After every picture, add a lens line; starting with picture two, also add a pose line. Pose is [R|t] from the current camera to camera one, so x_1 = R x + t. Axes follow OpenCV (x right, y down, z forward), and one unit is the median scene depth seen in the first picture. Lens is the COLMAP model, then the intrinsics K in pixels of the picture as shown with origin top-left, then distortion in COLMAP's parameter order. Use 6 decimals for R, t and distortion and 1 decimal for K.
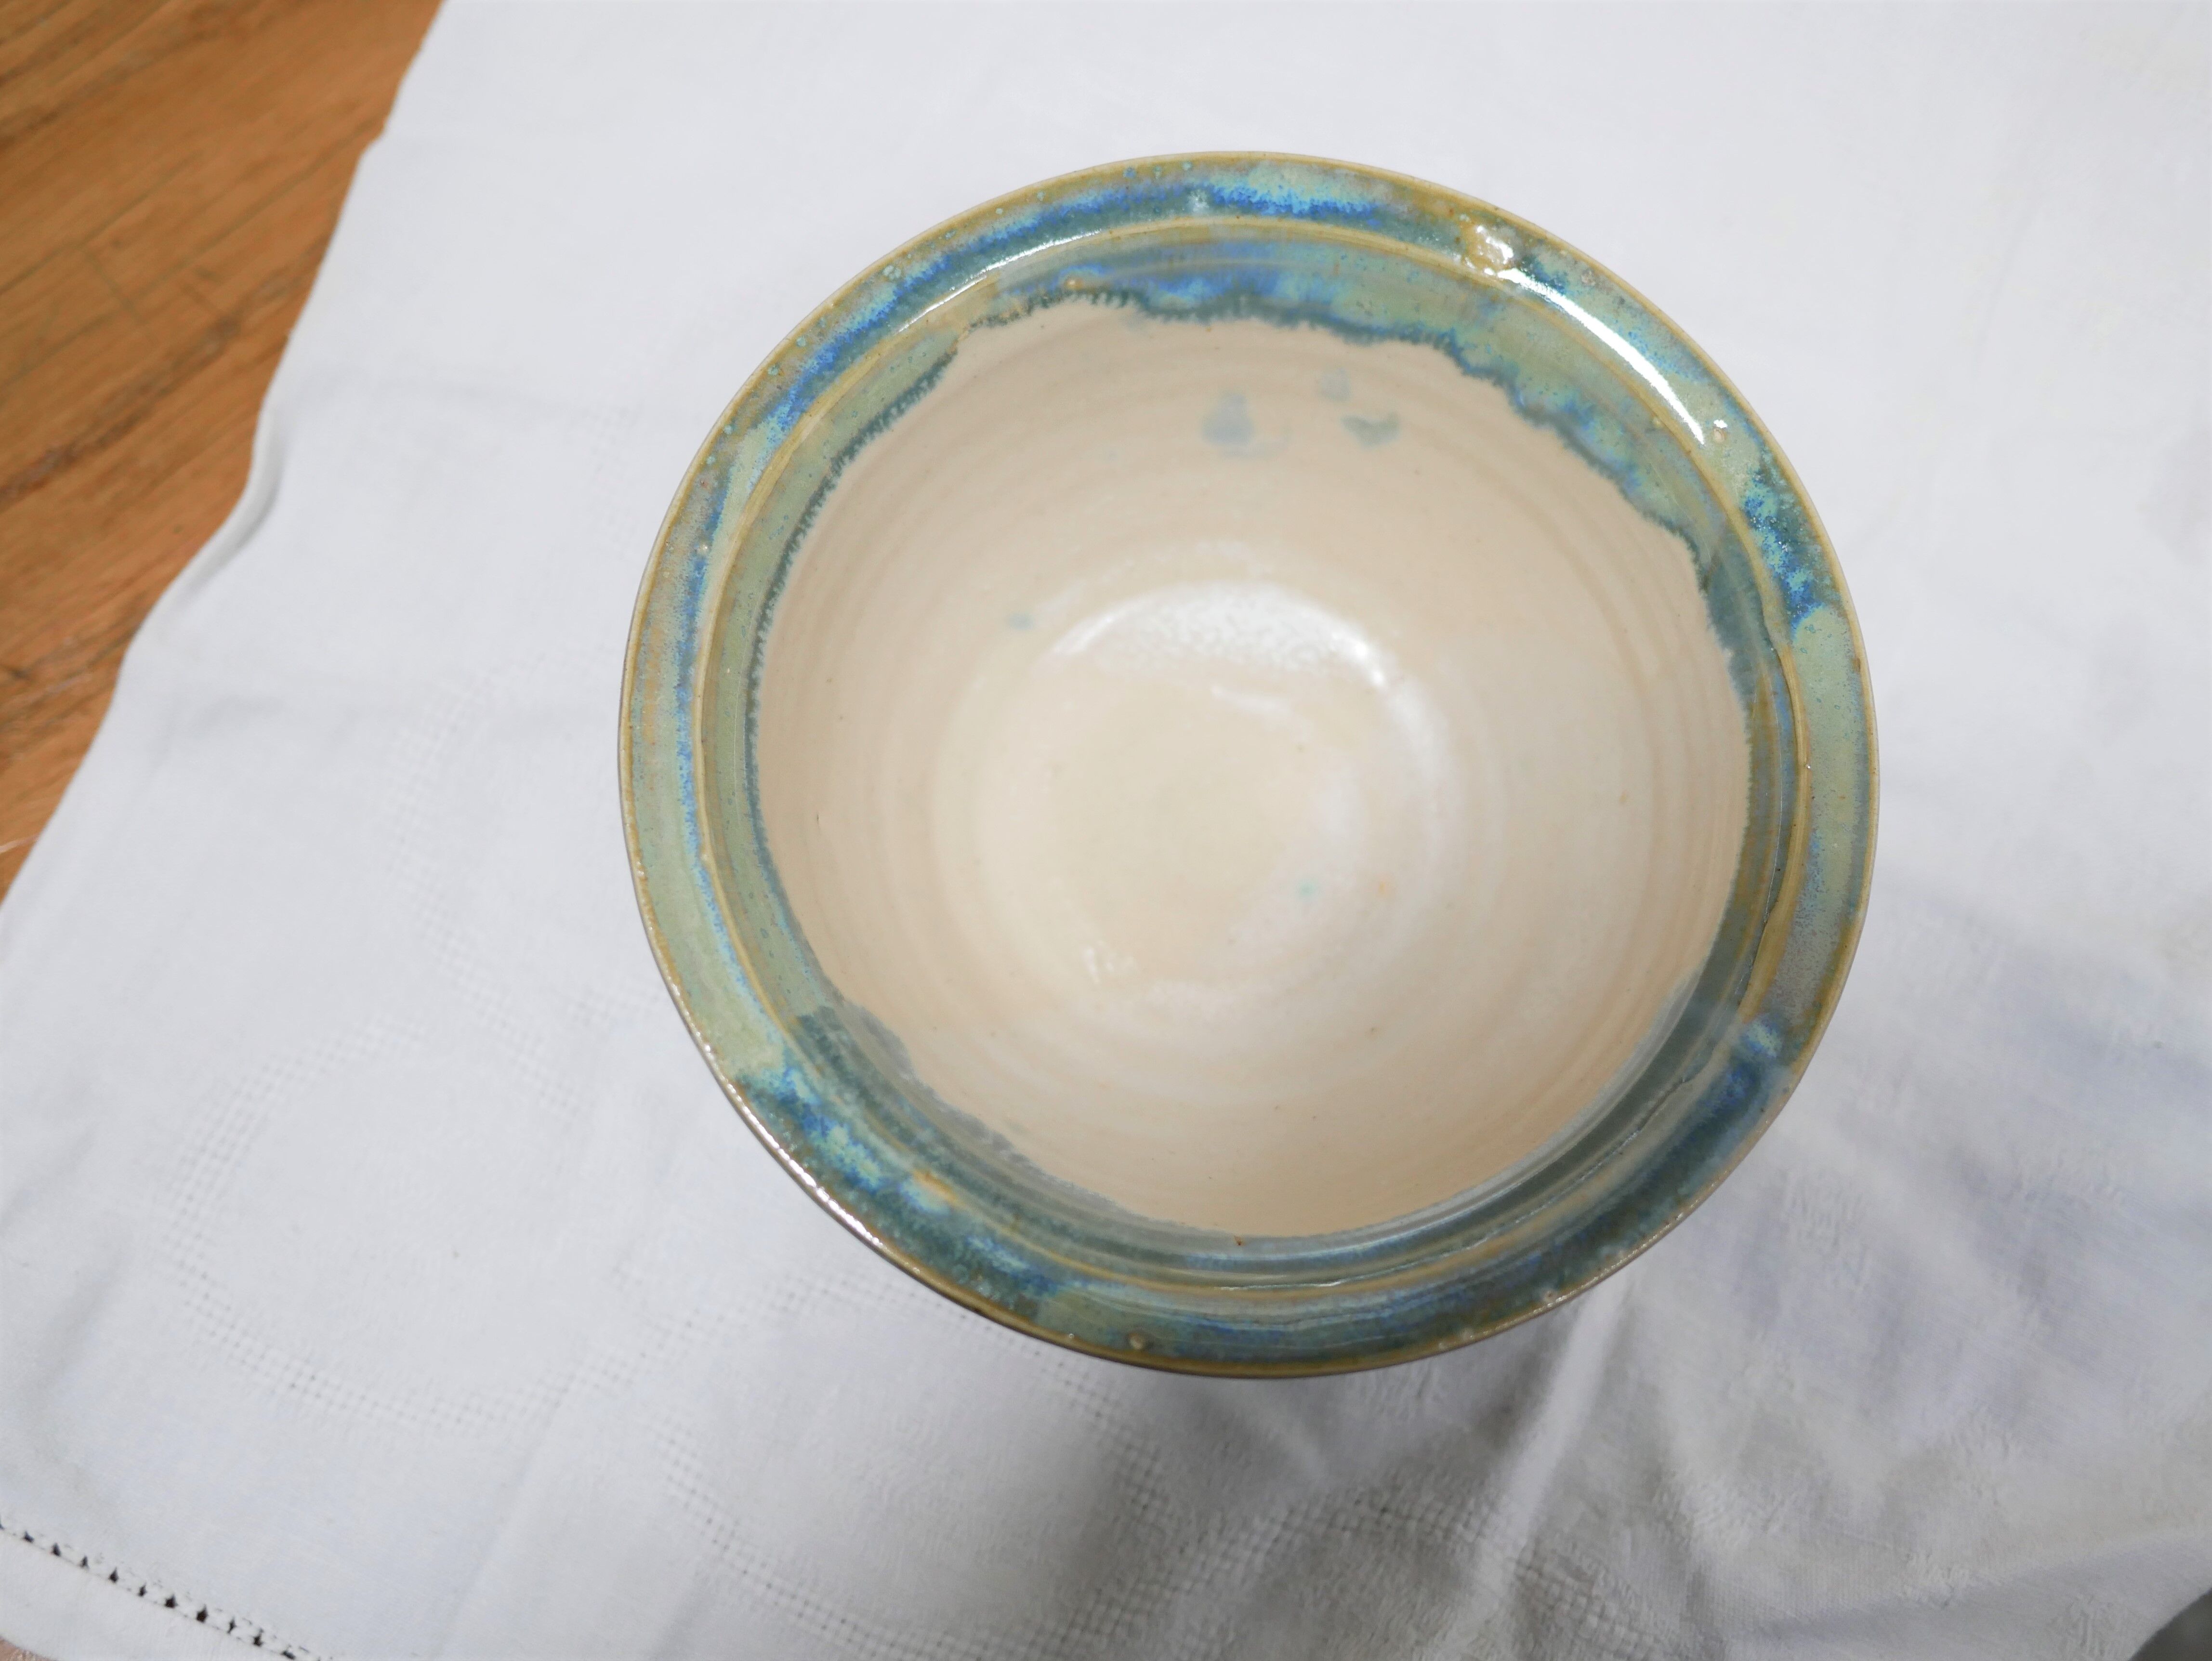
lens RADIAL K [[2740.8, 0, 1106.0], [0, 2740.8, 830.5], [0, 0, 1]] dist [-0.004869, -0.001975]
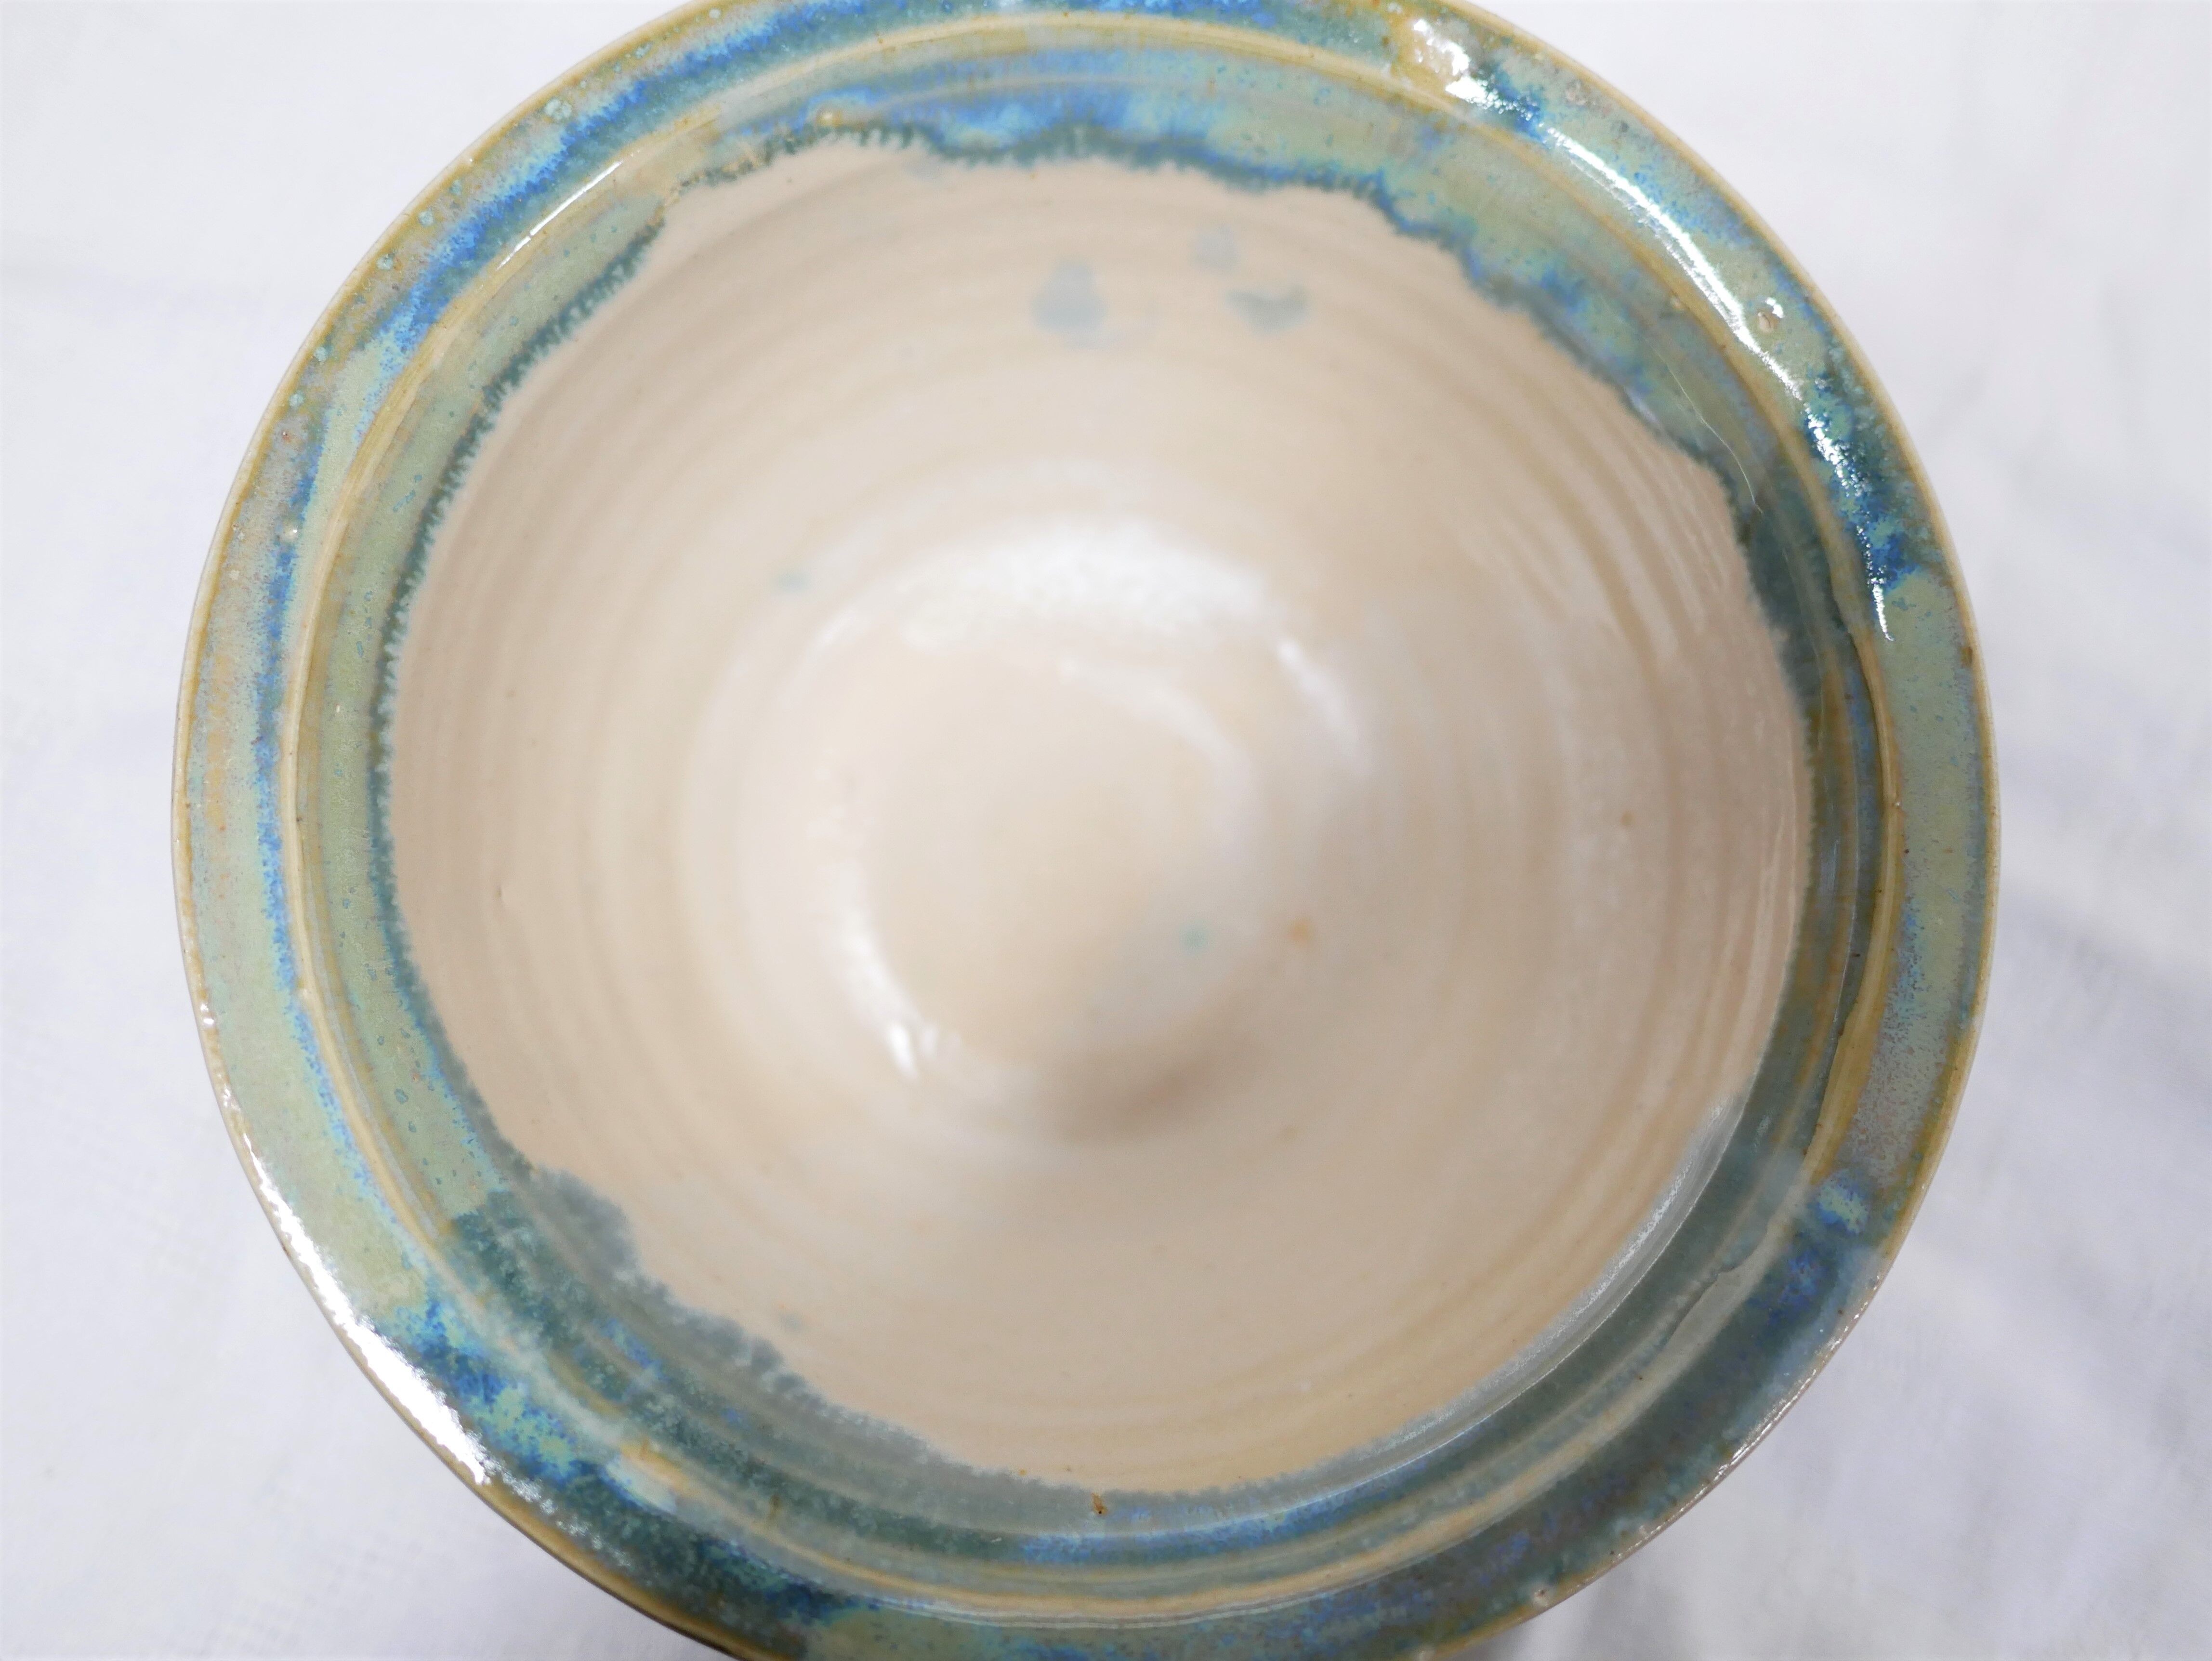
lens RADIAL K [[2740.8, 0, 1106.0], [0, 2740.8, 830.5], [0, 0, 1]] dist [-0.004869, -0.001975]
pose [[0.999379, -0.028013, 0.021385, 0.038540], [0.025894, 0.995270, 0.093631, -0.085828], [-0.023907, -0.093019, 0.995377, 0.303199]]
